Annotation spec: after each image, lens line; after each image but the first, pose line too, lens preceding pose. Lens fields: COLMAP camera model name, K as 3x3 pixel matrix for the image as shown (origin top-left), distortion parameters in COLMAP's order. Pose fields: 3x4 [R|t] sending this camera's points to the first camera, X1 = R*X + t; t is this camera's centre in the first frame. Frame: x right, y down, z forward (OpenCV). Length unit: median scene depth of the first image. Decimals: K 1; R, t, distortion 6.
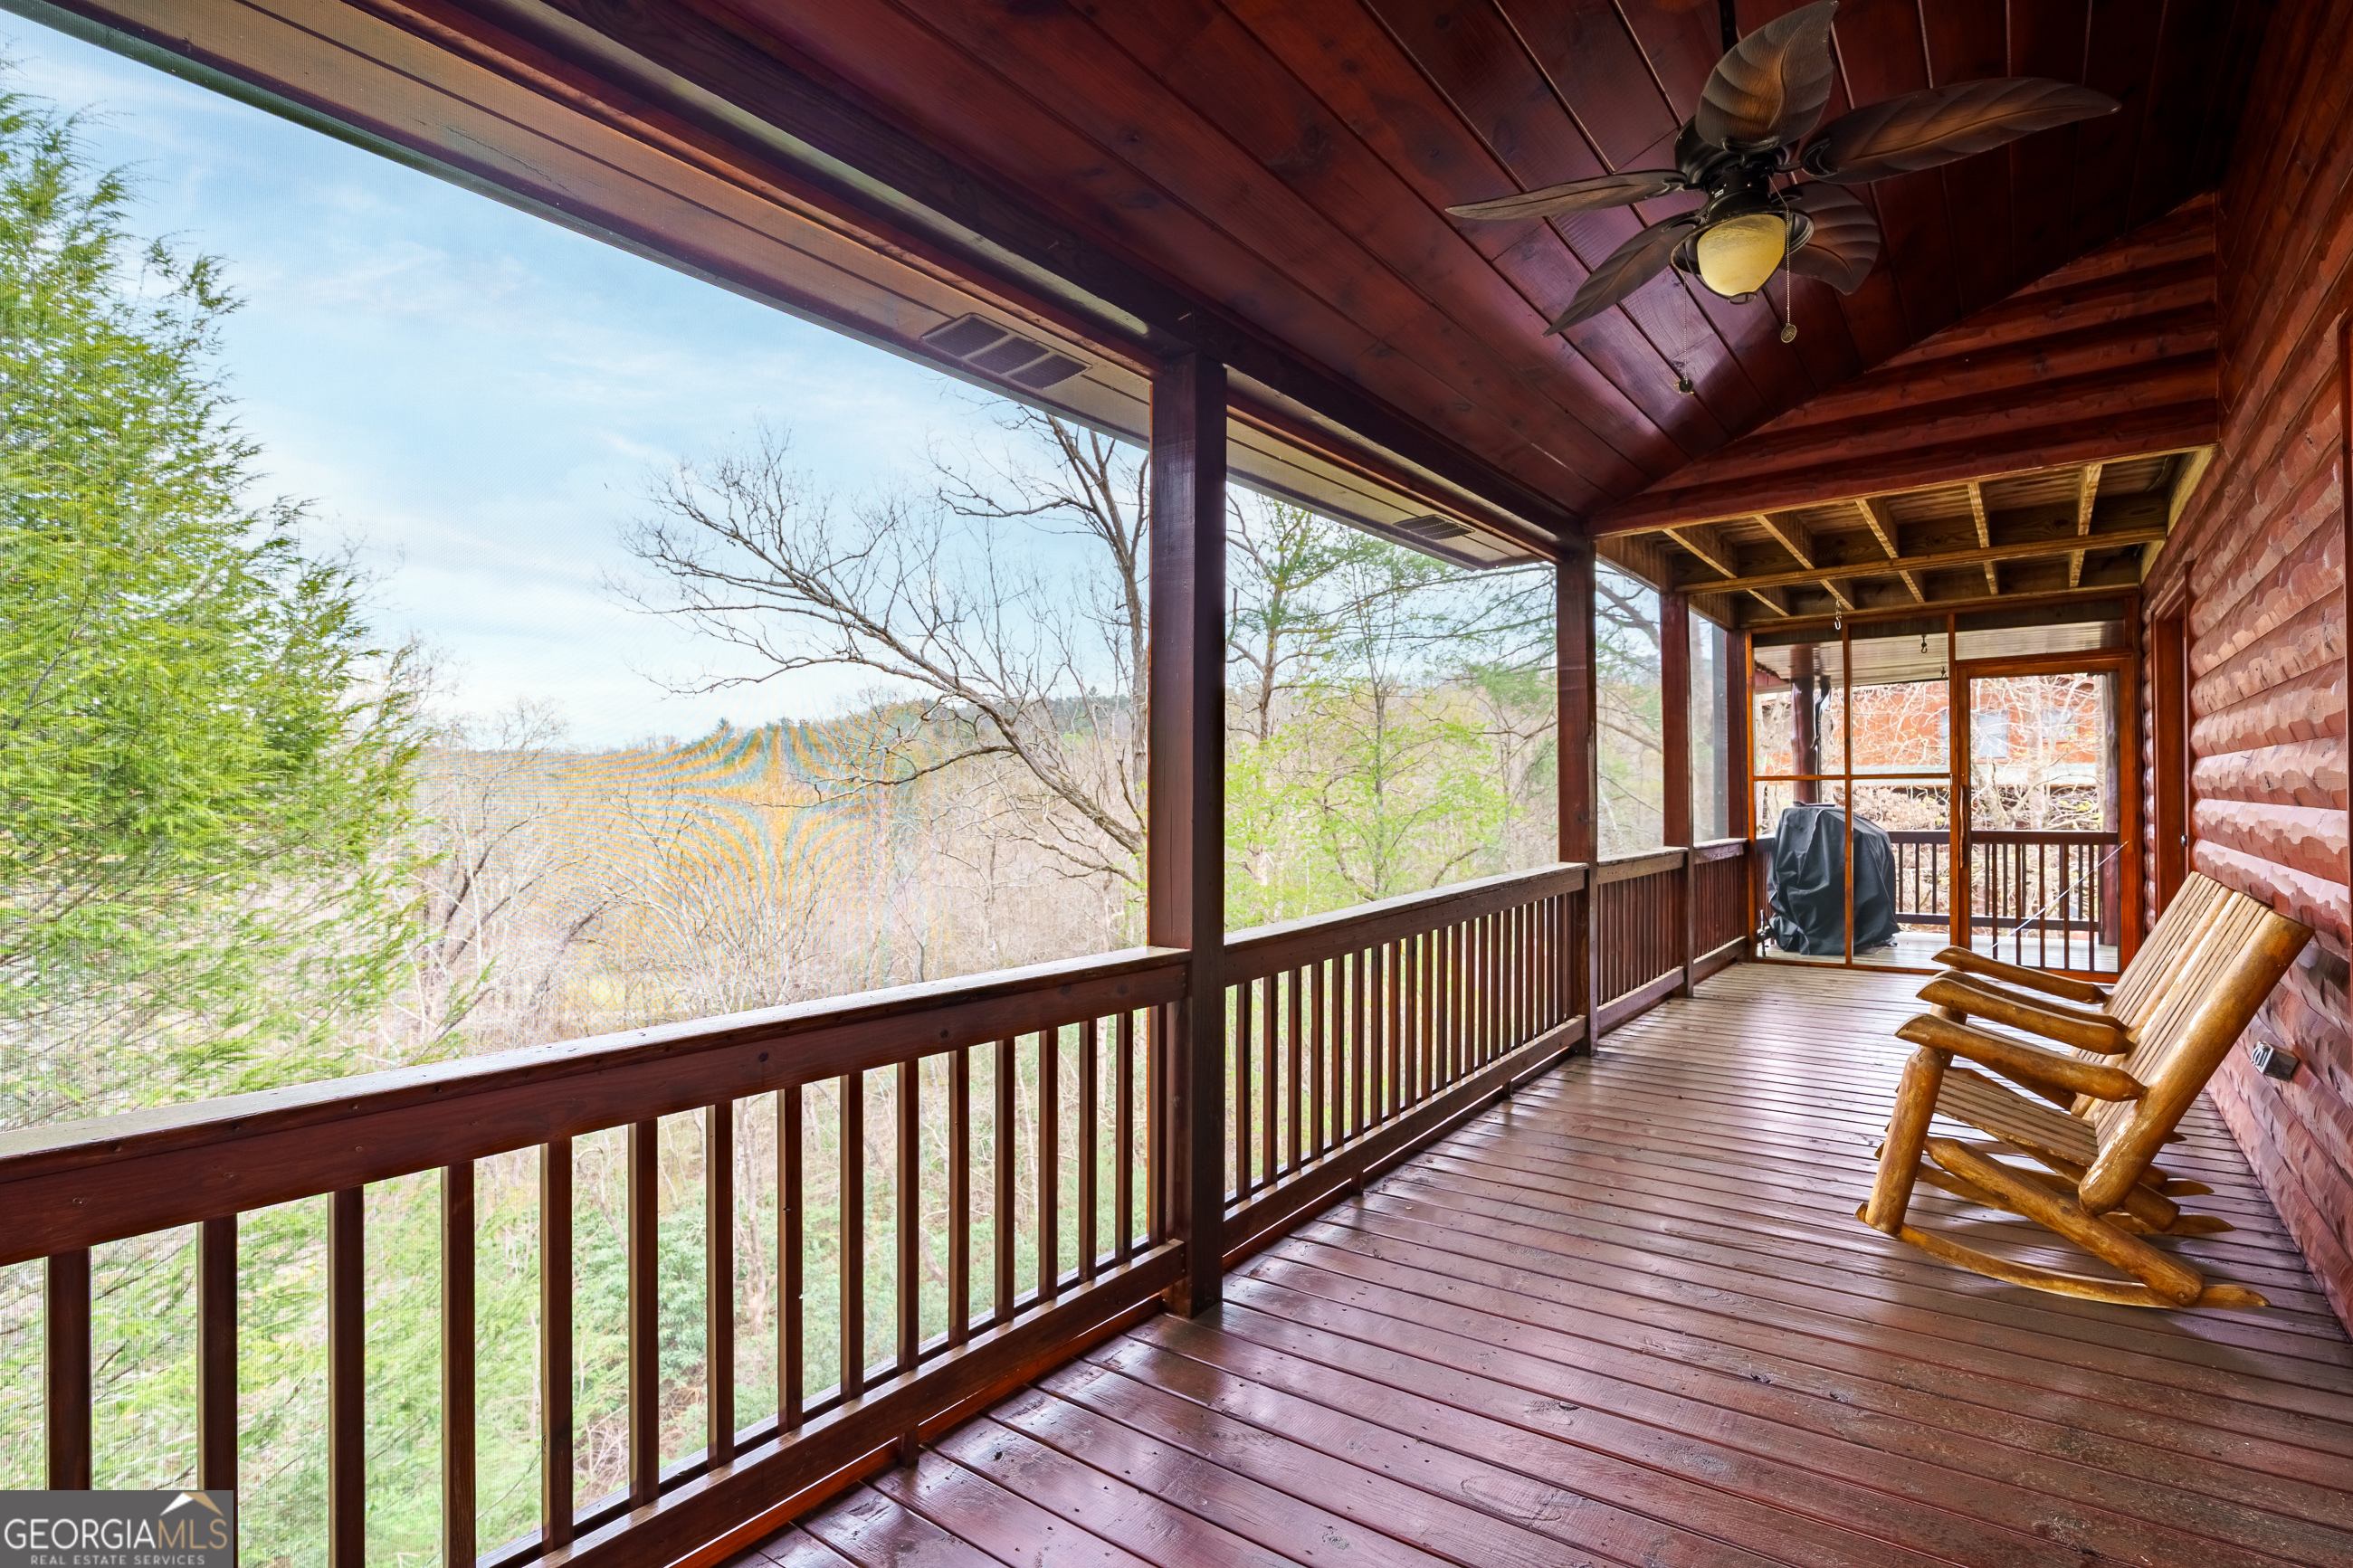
lens RADIAL K [[1158.0, 0, 1175.2], [0, 1158.0, 781.2], [0, 0, 1]] dist [0.000630, -0.000020]
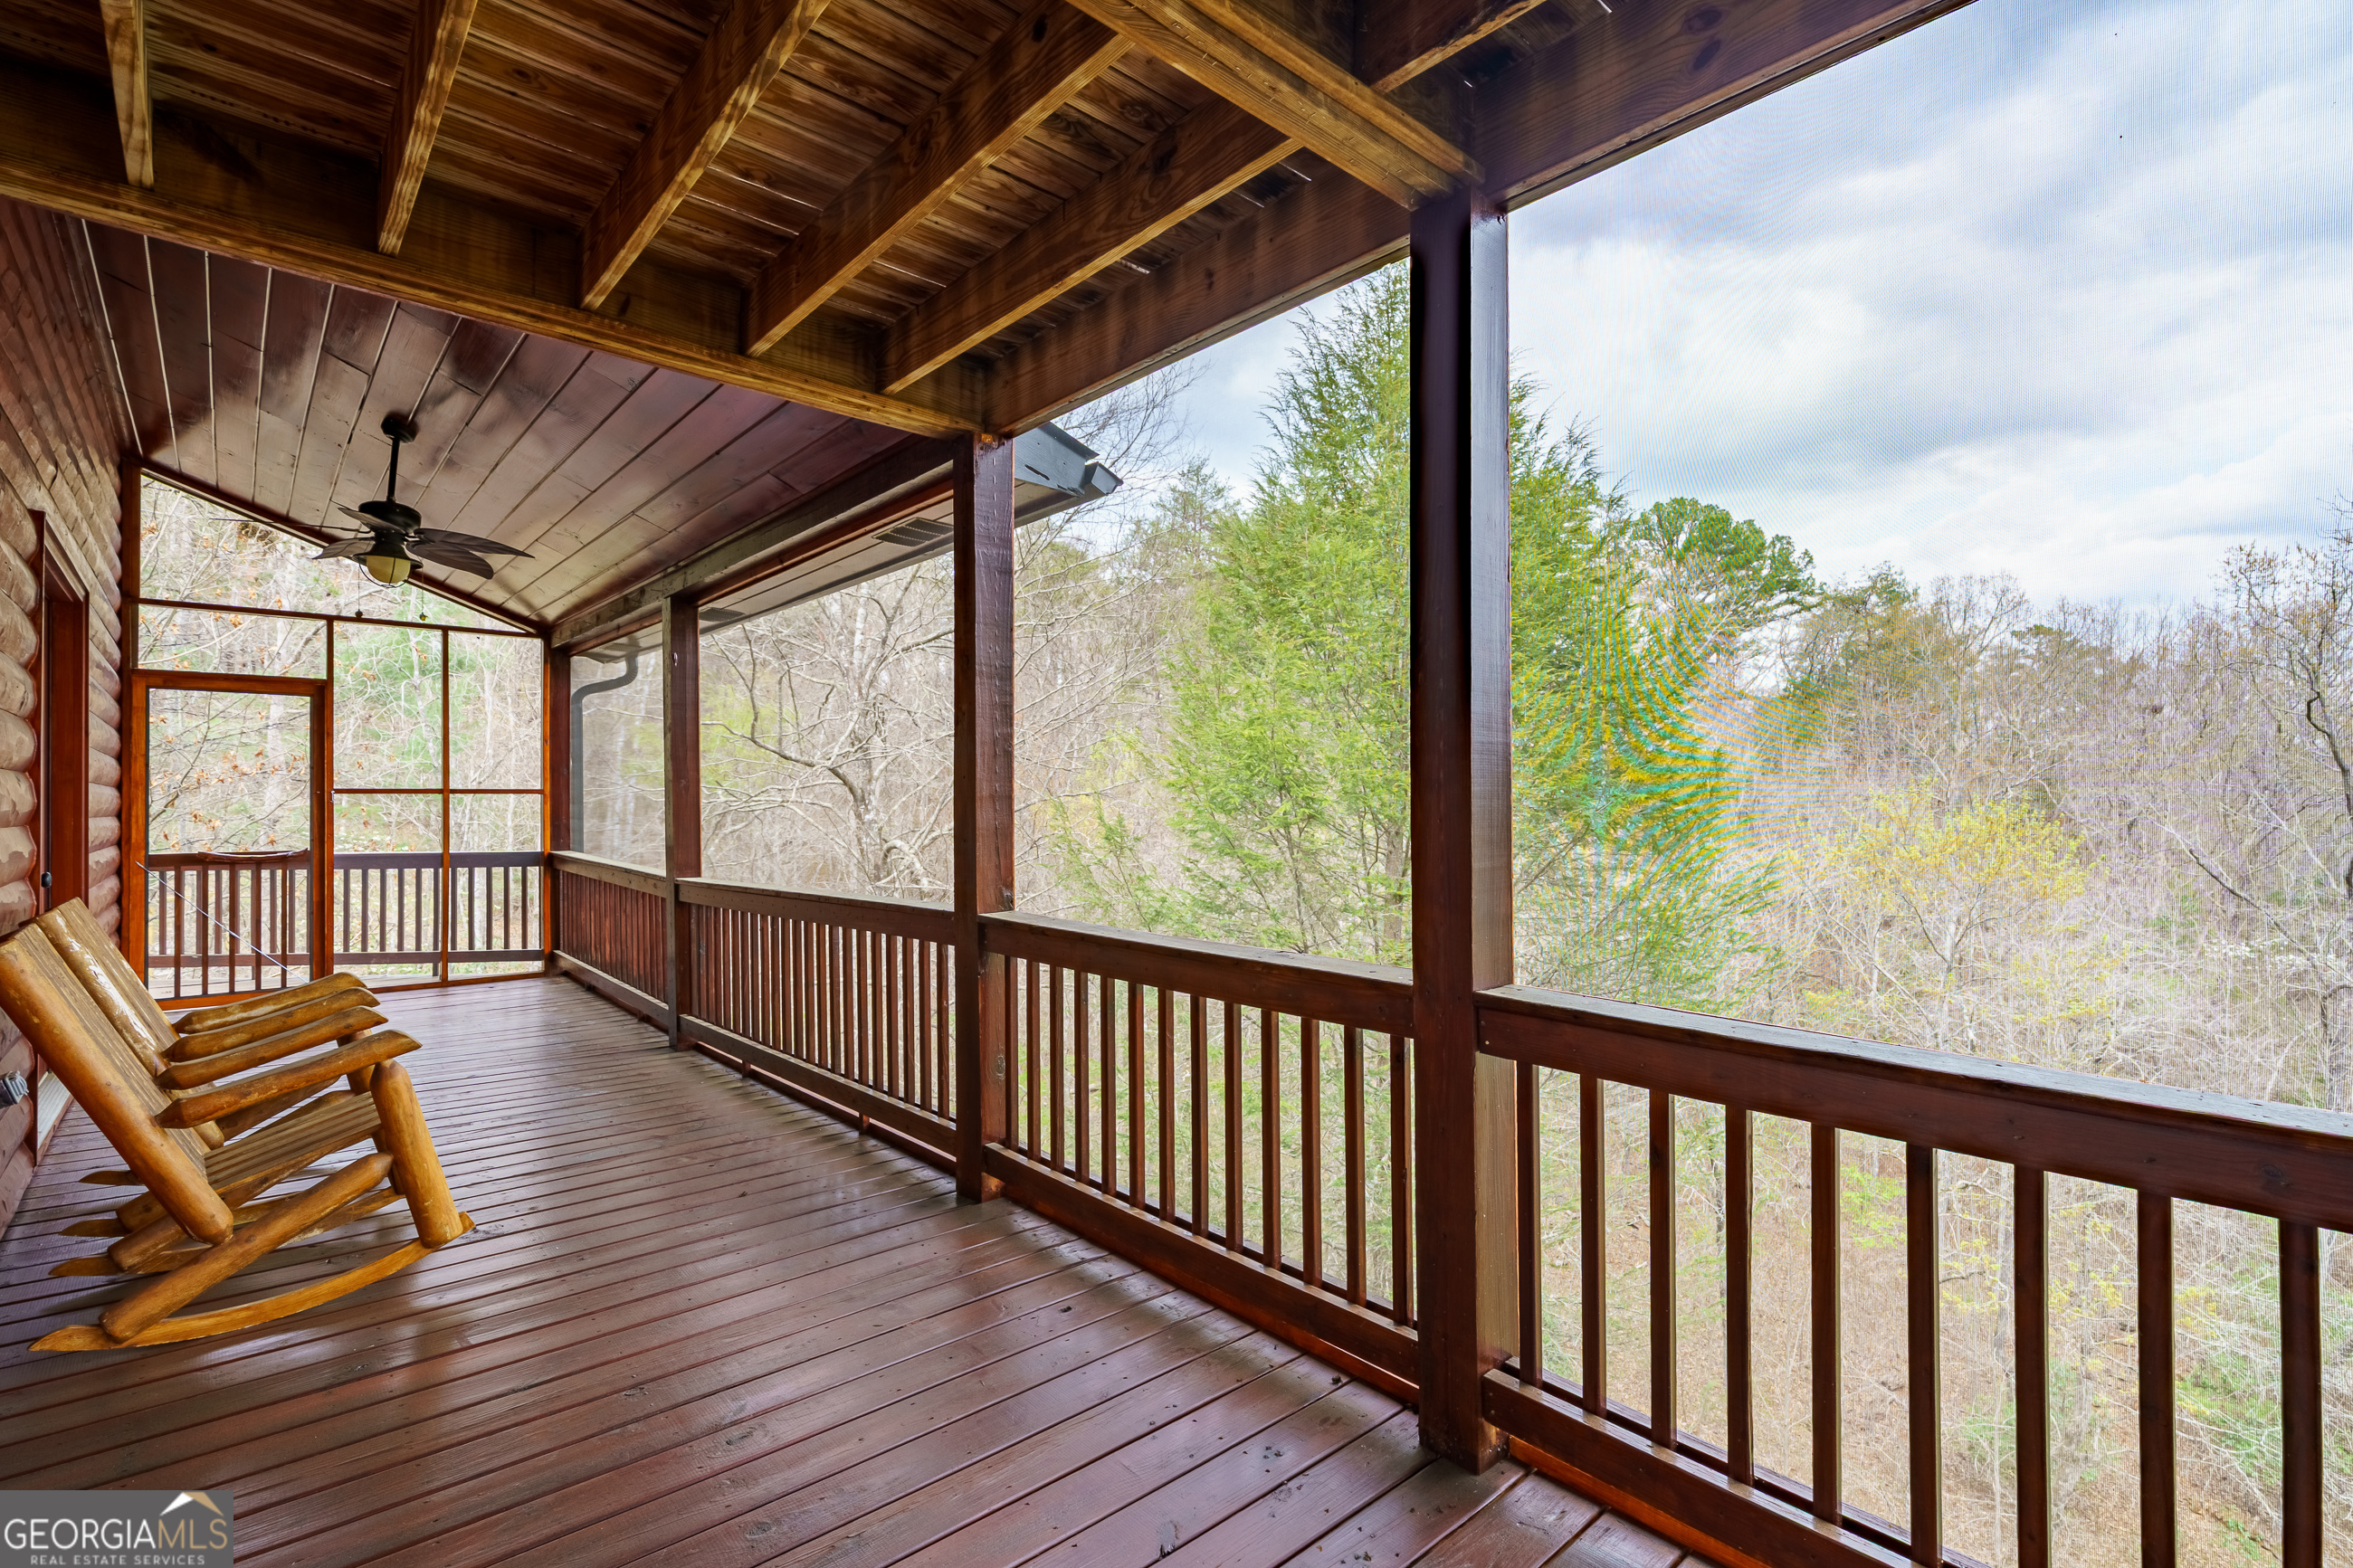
lens RADIAL K [[1071.2, 0, 1179.3], [0, 1071.2, 791.3], [0, 0, 1]] dist [-0.004621, -0.000274]
pose [[-0.211540, 0.004673, -0.977358, 0.749374], [0.019431, 0.999811, 0.000574, 0.008112], [0.977176, -0.018870, -0.211591, 0.975153]]
